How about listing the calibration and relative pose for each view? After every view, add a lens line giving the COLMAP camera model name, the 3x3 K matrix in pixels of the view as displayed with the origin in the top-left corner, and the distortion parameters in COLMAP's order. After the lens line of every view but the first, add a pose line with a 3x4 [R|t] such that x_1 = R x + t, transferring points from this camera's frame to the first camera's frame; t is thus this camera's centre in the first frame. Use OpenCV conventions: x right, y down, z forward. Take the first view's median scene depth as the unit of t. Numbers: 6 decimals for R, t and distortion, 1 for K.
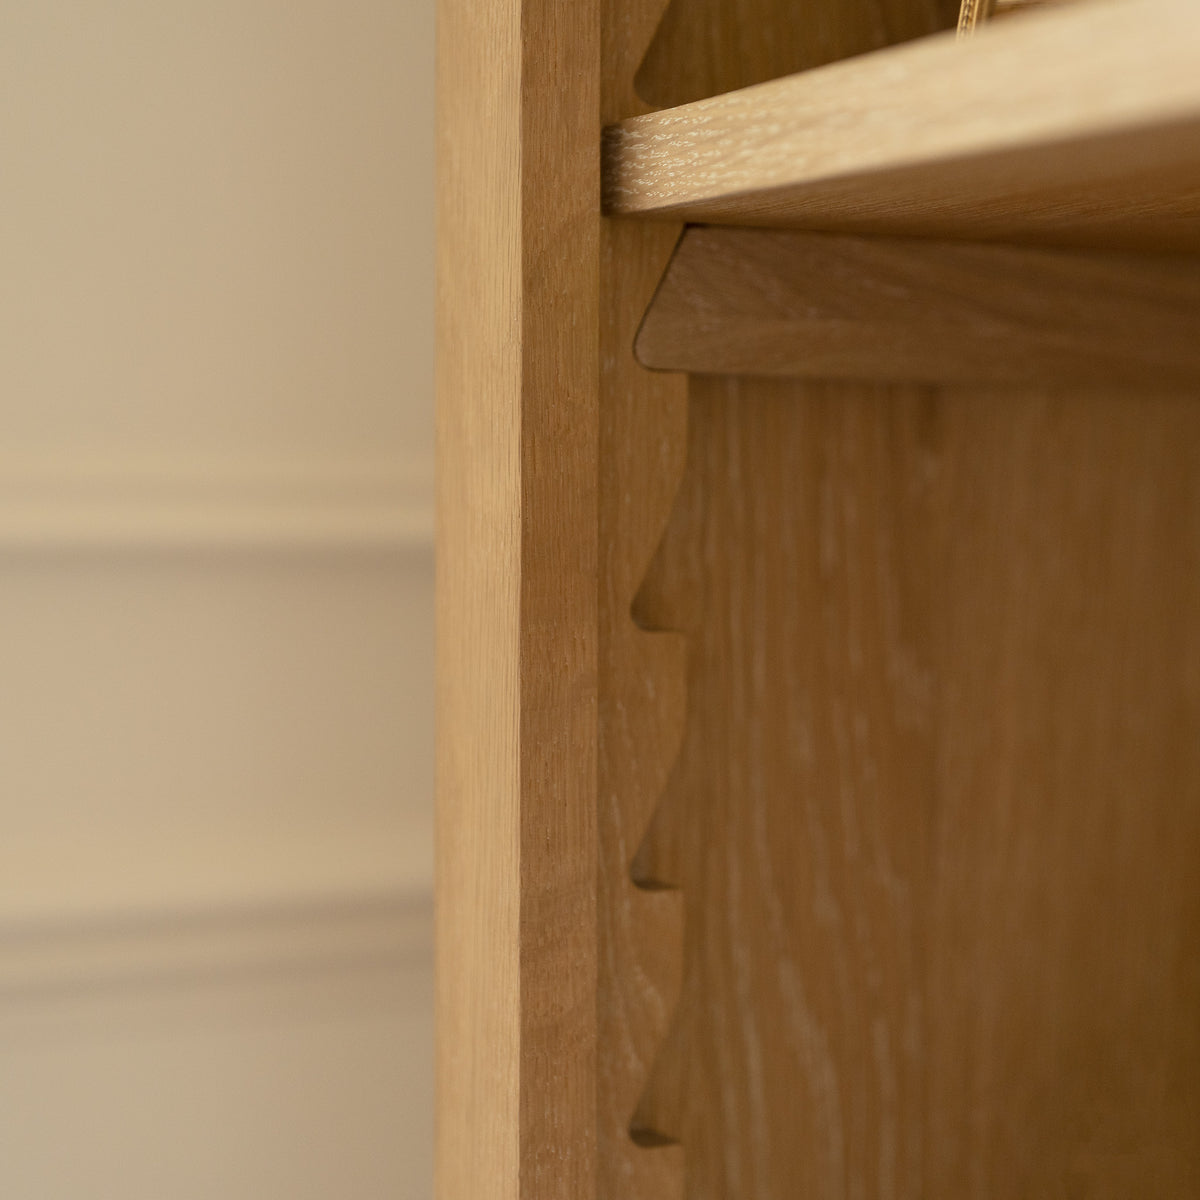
lens RADIAL K [[2442.8, 0, 565.7], [0, 2442.8, 602.0], [0, 0, 1]] dist [0.007112, 0.016254]
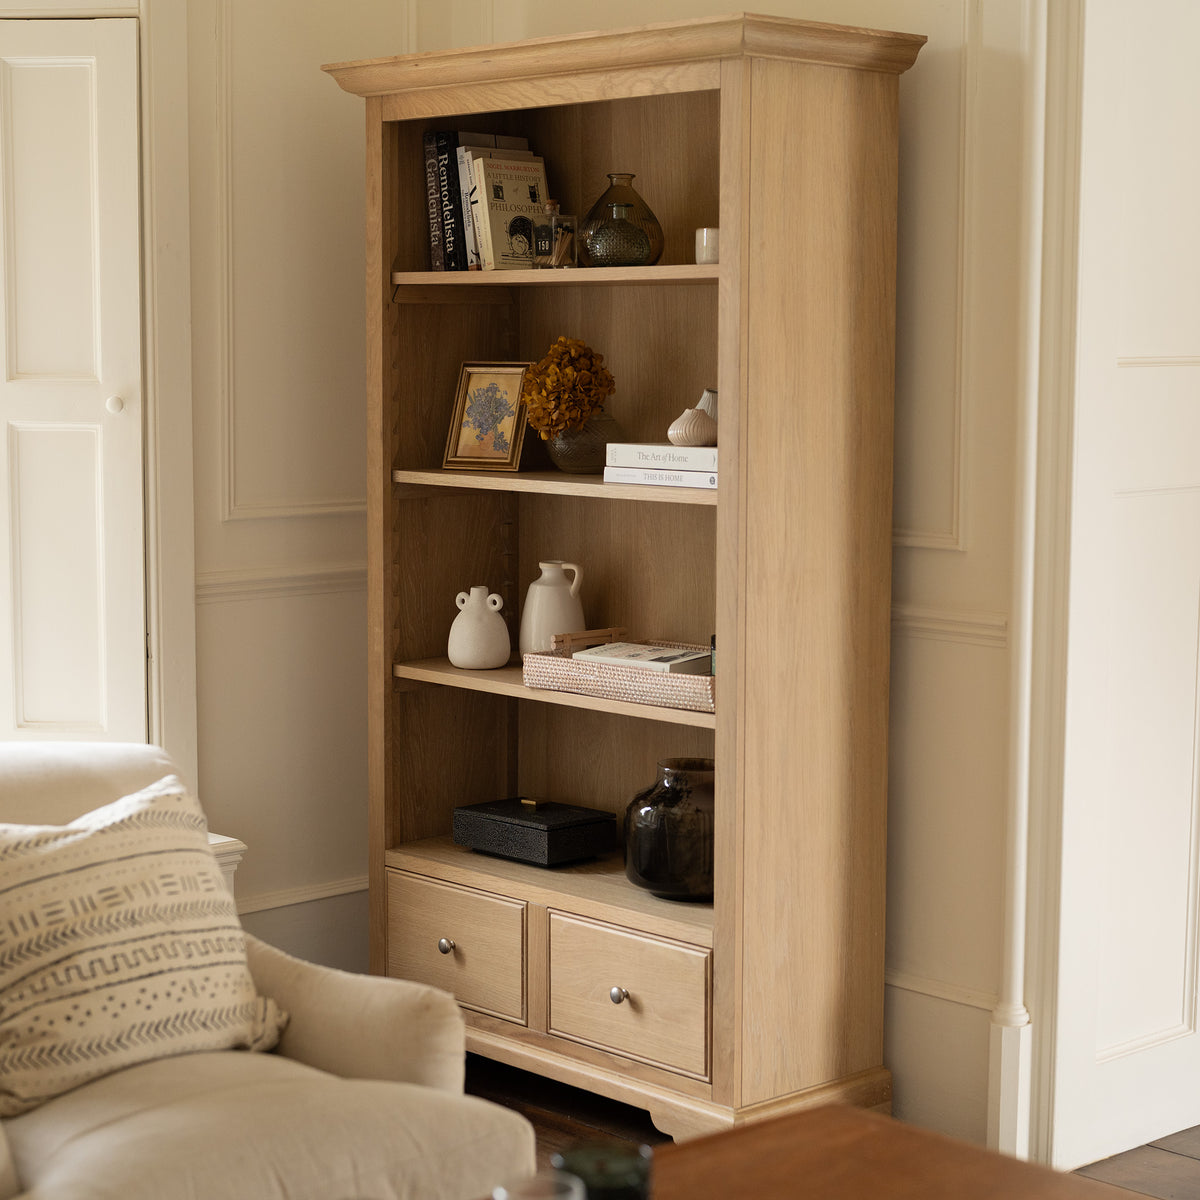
lens RADIAL K [[2442.8, 0, 565.7], [0, 2442.8, 602.0], [0, 0, 1]] dist [0.007112, 0.016254]
pose [[0.954672, -0.032587, 0.295871, -1.754994], [0.012942, 0.997594, 0.068115, -0.288243], [-0.297379, -0.061198, 0.952796, -6.606653]]
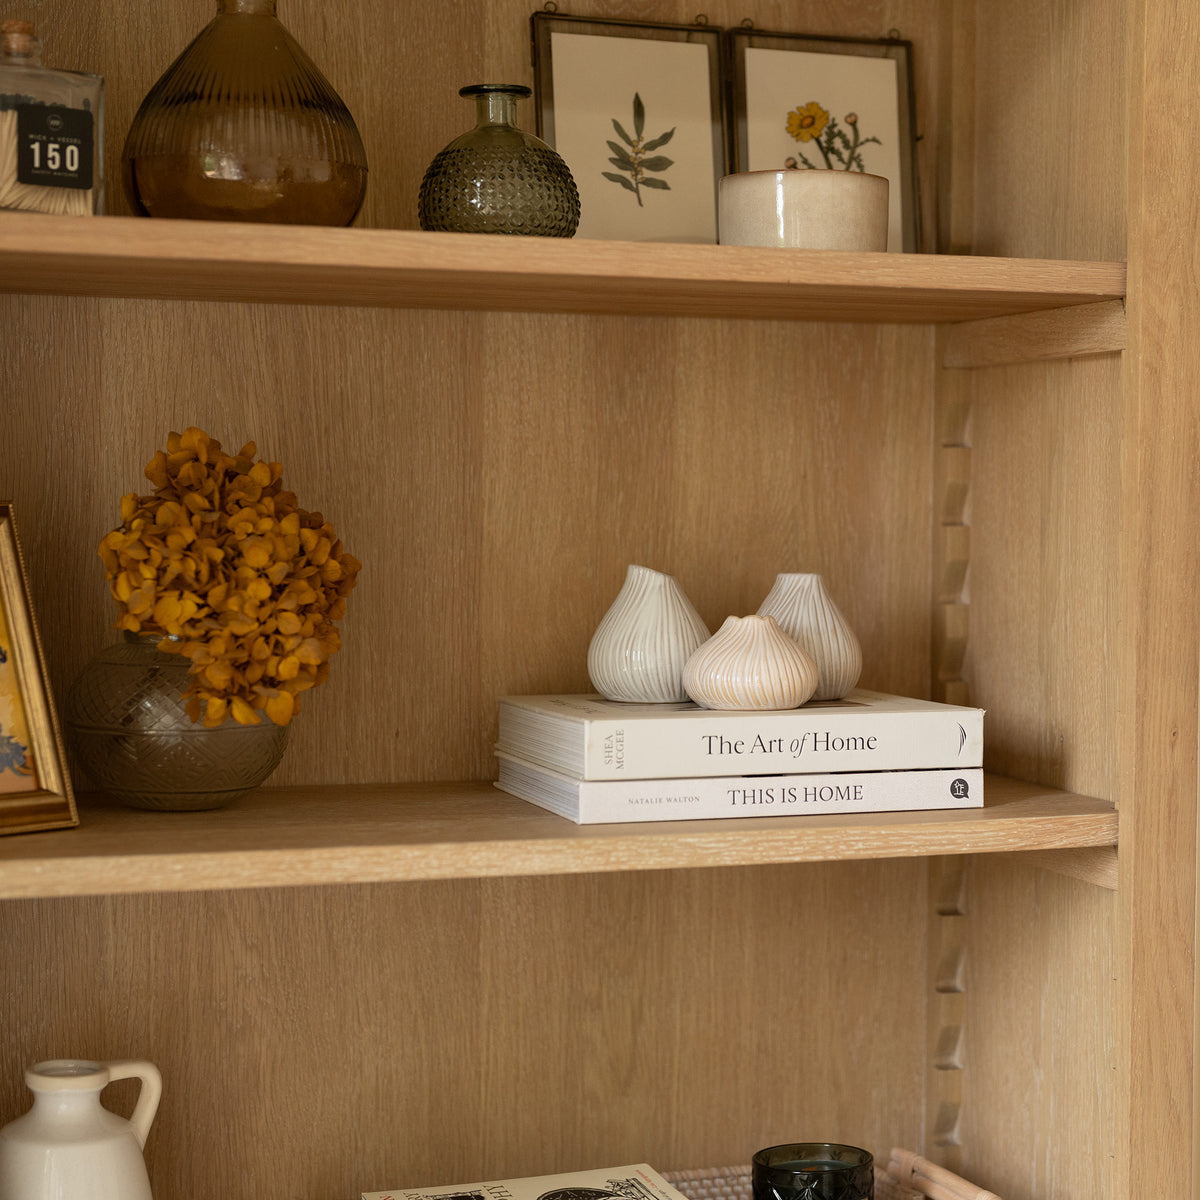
lens RADIAL K [[2592.1, 0, 571.7], [0, 2592.1, 600.0], [0, 0, 1]] dist [-0.020553, 0.240252]
pose [[0.074536, -0.052036, 0.995860, -2.293077], [0.034500, 0.998174, 0.049575, -0.531441], [-0.996621, 0.030662, 0.076196, -0.003757]]
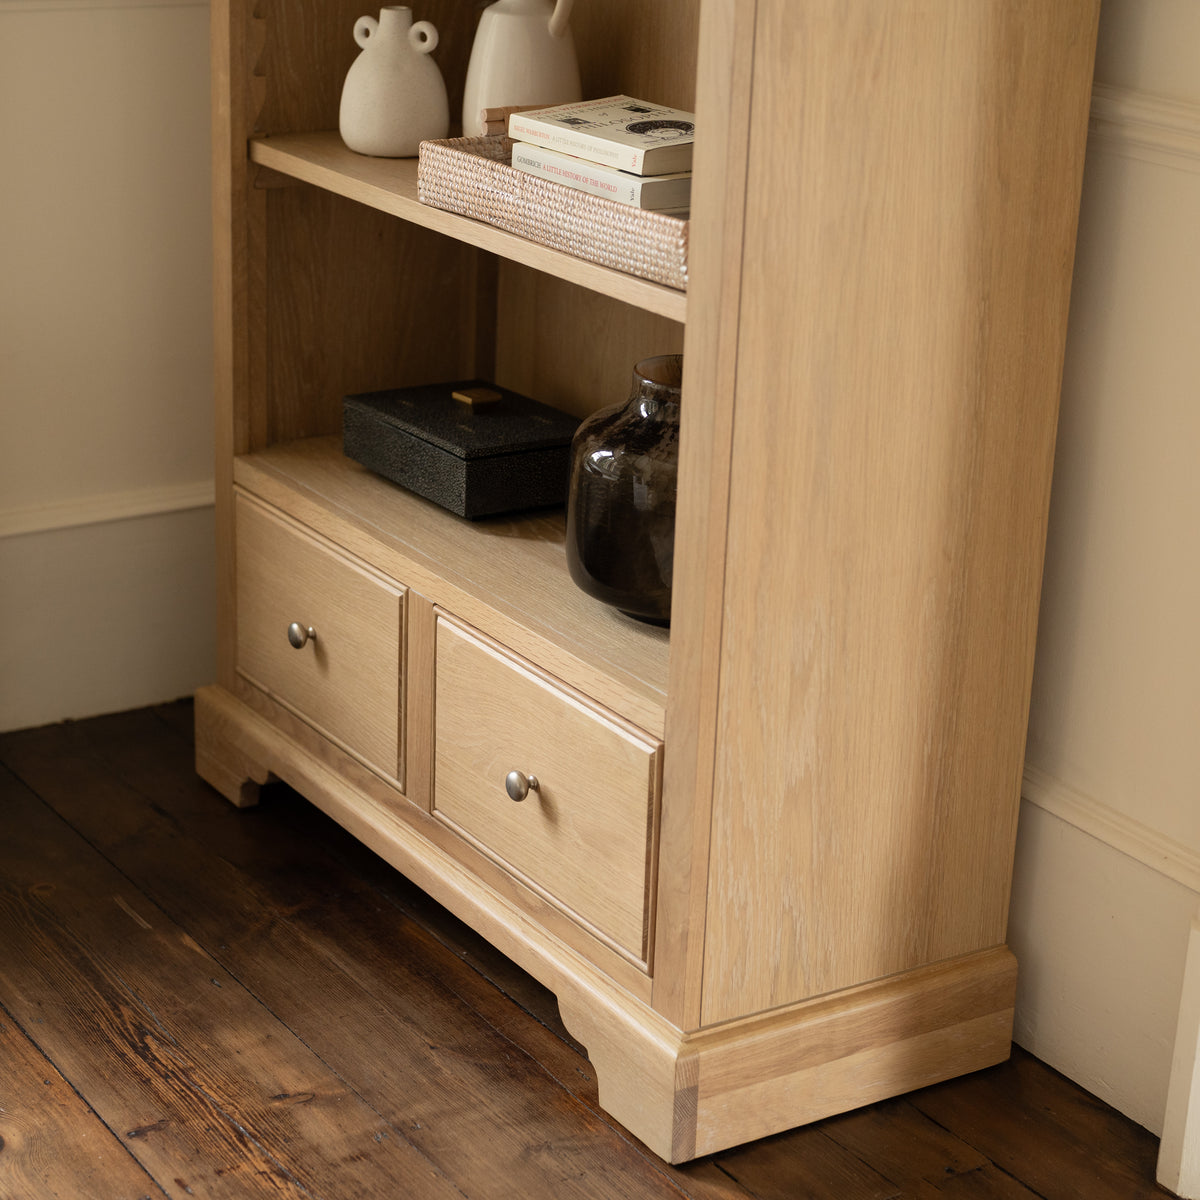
lens RADIAL K [[2592.1, 0, 571.7], [0, 2592.1, 600.0], [0, 0, 1]] dist [-0.020553, 0.240252]
pose [[0.992259, -0.010145, 0.123767, 0.005885], [-0.026589, 0.956187, 0.291548, -0.158421], [-0.121302, -0.292582, 0.948515, -3.845332]]
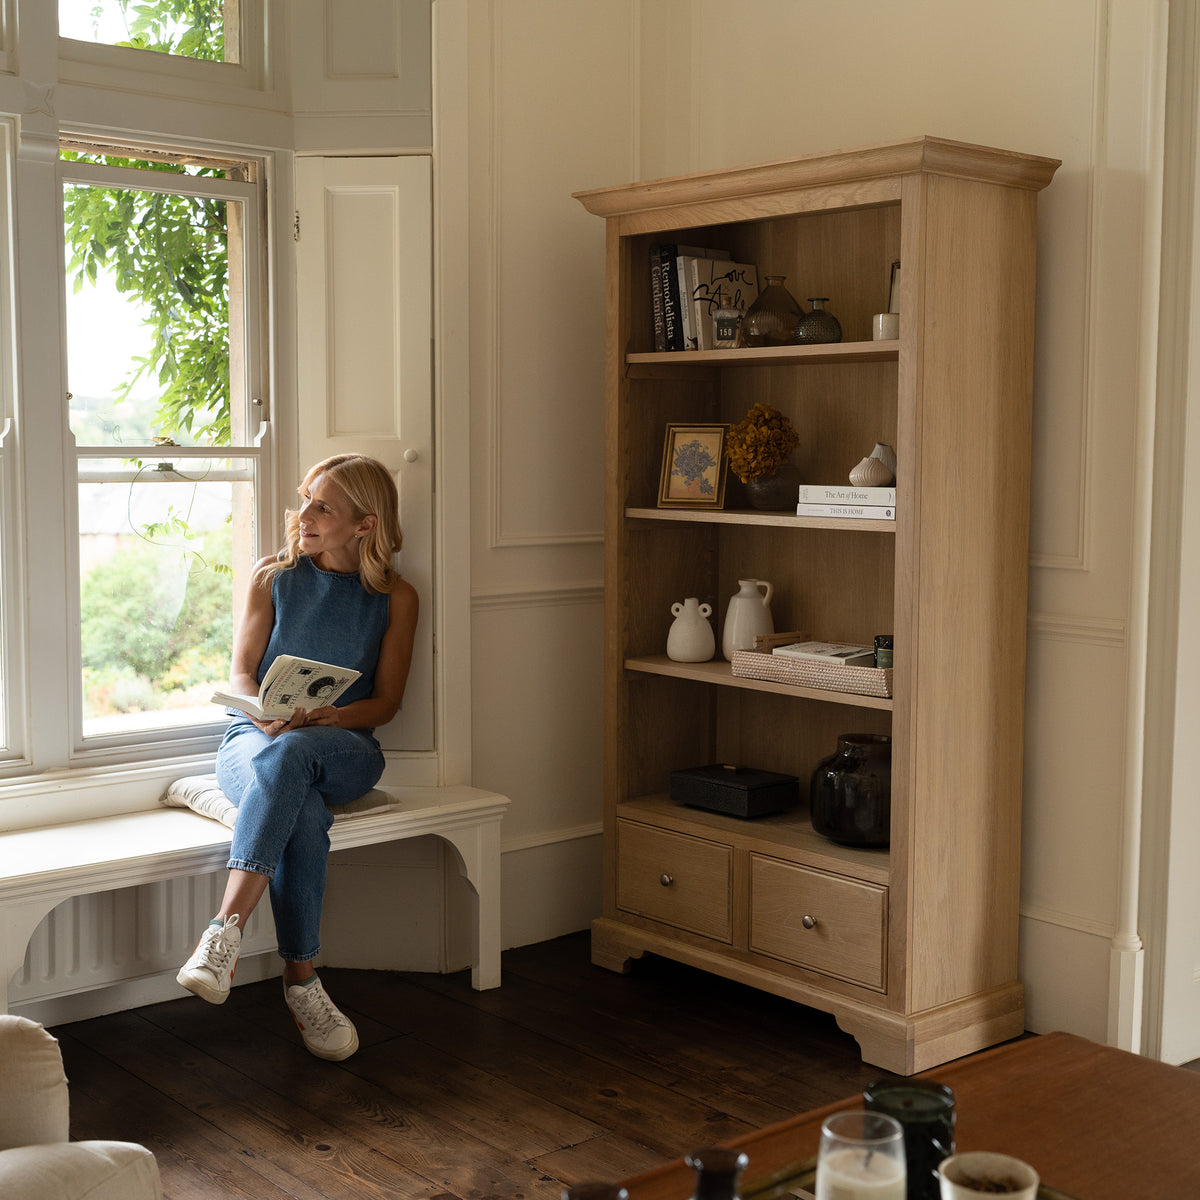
lens RADIAL K [[1704.6, 0, 627.0], [0, 1704.6, 598.9], [0, 0, 1]] dist [0.009785, 0.003102]
pose [[0.963701, -0.023382, 0.265958, -1.819514], [0.009715, 0.998569, 0.052589, -0.179660], [-0.266807, -0.048096, 0.962549, -5.743091]]
